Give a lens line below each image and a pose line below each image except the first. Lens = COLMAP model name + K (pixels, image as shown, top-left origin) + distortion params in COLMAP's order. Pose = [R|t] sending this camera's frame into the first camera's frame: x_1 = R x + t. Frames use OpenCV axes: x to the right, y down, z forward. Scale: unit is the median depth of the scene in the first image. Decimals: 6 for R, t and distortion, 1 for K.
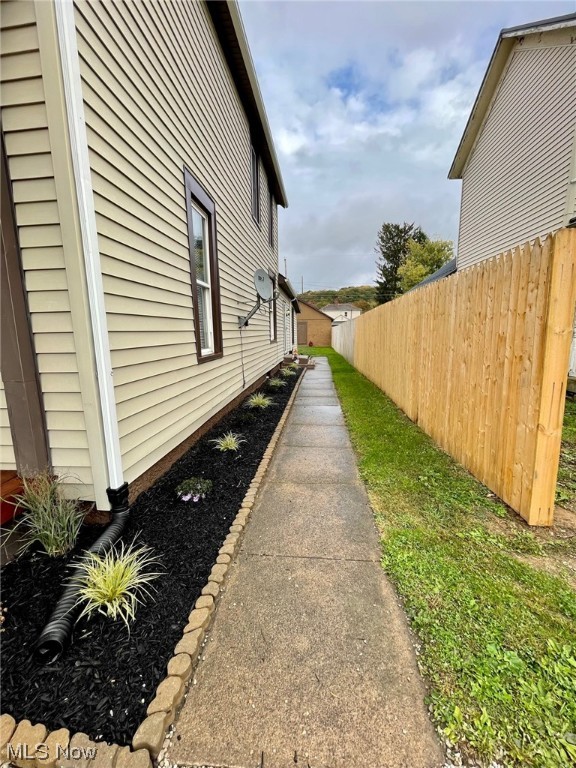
lens RADIAL K [[312.7, 0, 288.0], [0, 312.7, 384.0], [0, 0, 1]] dist [-0.002583, -0.000071]
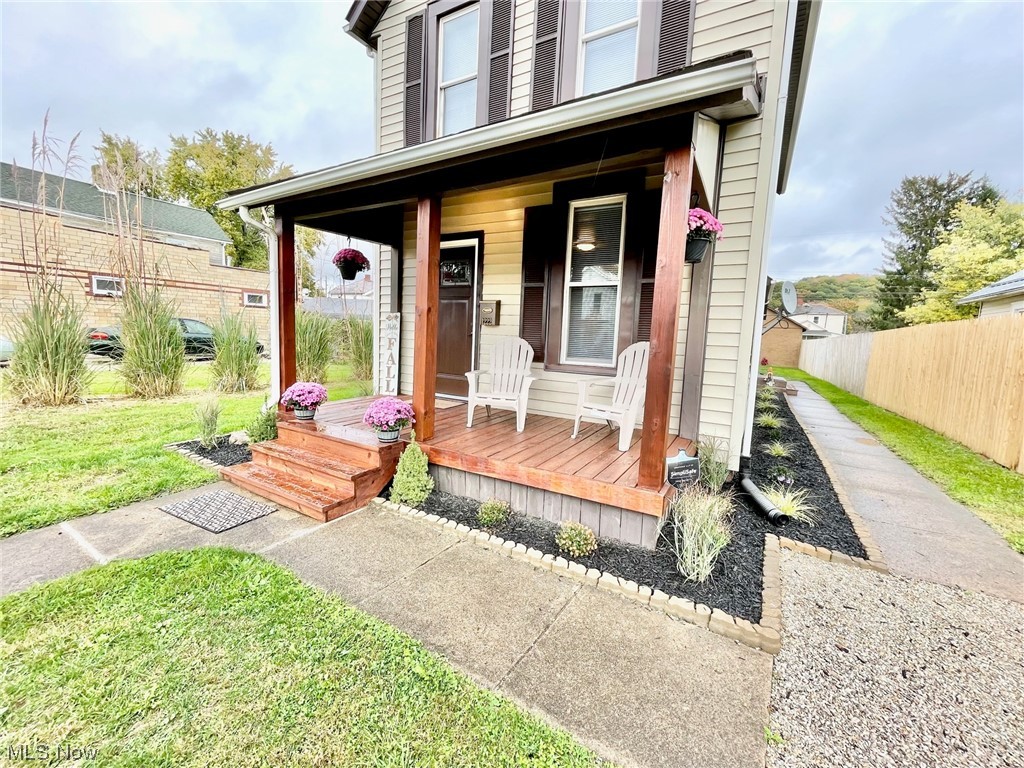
lens RADIAL K [[416.9, 0, 511.7], [0, 416.9, 382.6], [0, 0, 1]] dist [-0.002583, -0.000071]
pose [[0.907385, 0.100240, -0.408171, -0.114991], [-0.121456, 0.992248, -0.026324, 0.026791], [0.402368, 0.073461, 0.912526, -0.173864]]
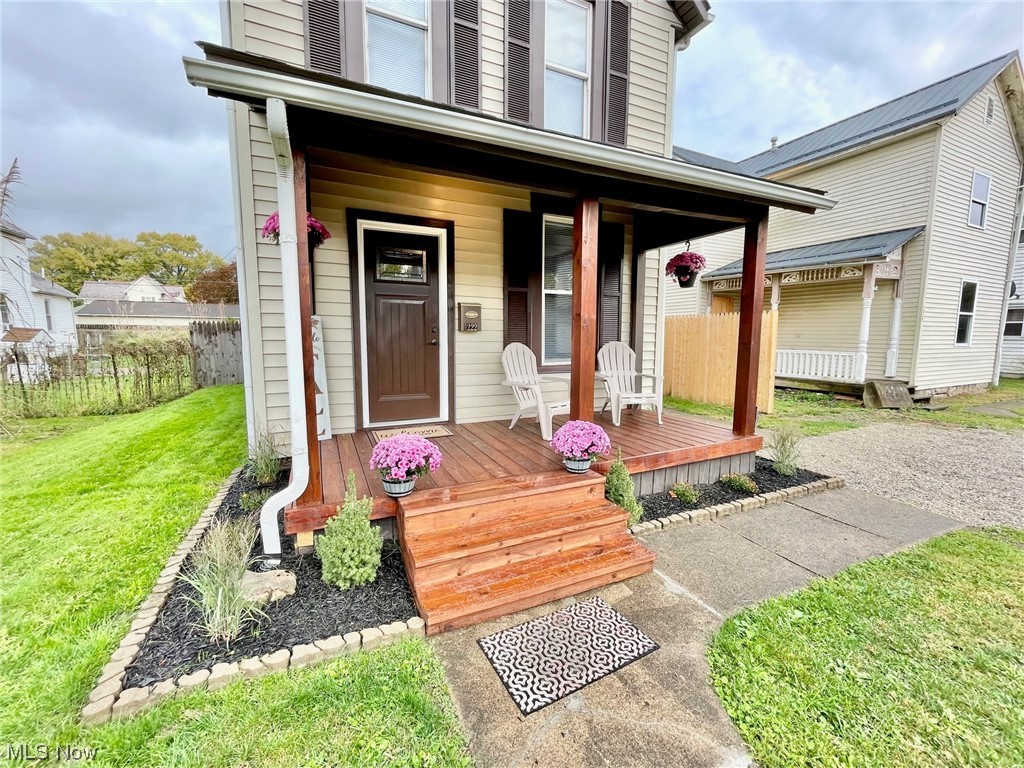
lens RADIAL K [[416.9, 0, 511.7], [0, 416.9, 382.6], [0, 0, 1]] dist [-0.002583, -0.000071]
pose [[0.856489, -0.038813, 0.514704, -0.434891], [0.066500, 0.997156, -0.035464, 0.023200], [-0.511864, 0.064603, 0.856634, -0.143432]]
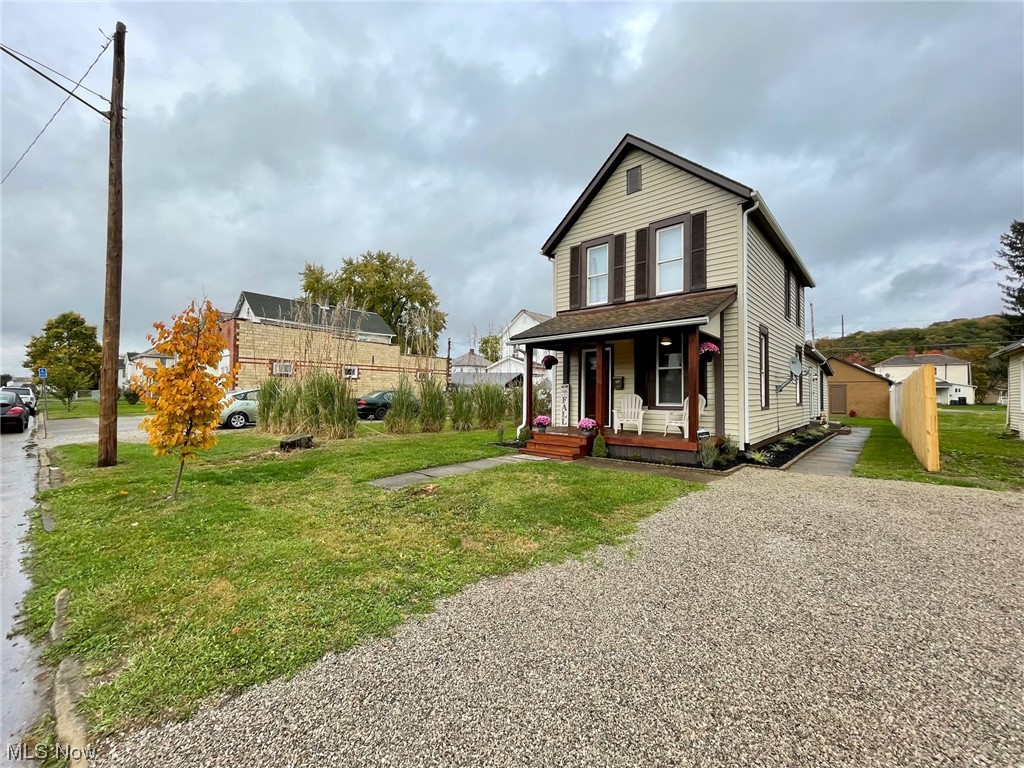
lens RADIAL K [[416.9, 0, 511.7], [0, 416.9, 382.6], [0, 0, 1]] dist [-0.002583, -0.000071]
pose [[0.807772, 0.005170, -0.589473, 0.000990], [-0.117821, 0.981201, -0.152847, 0.097063], [0.577601, 0.192918, 0.793196, -0.565730]]
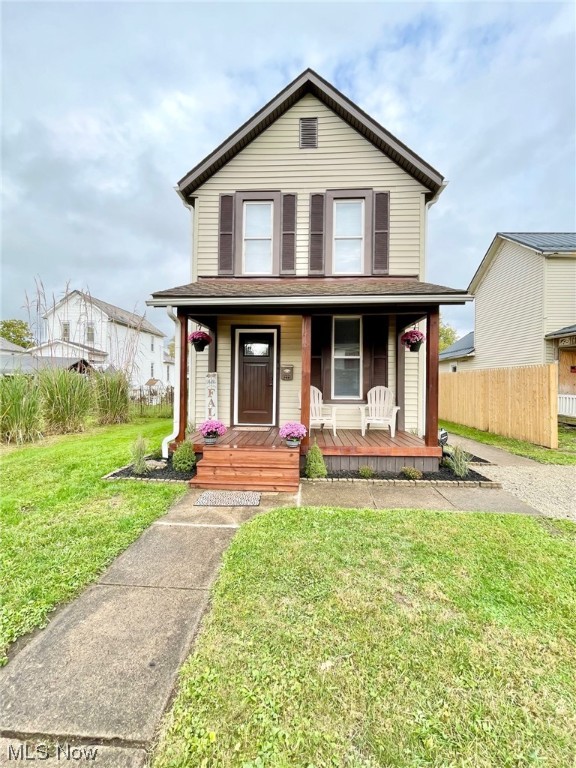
lens RADIAL K [[312.7, 0, 288.0], [0, 312.7, 384.0], [0, 0, 1]] dist [-0.002583, -0.000071]
pose [[0.998375, 0.027784, 0.049760, -0.312988], [-0.019174, 0.985968, -0.165827, 0.054534], [-0.053669, 0.164604, 0.984899, -0.314480]]
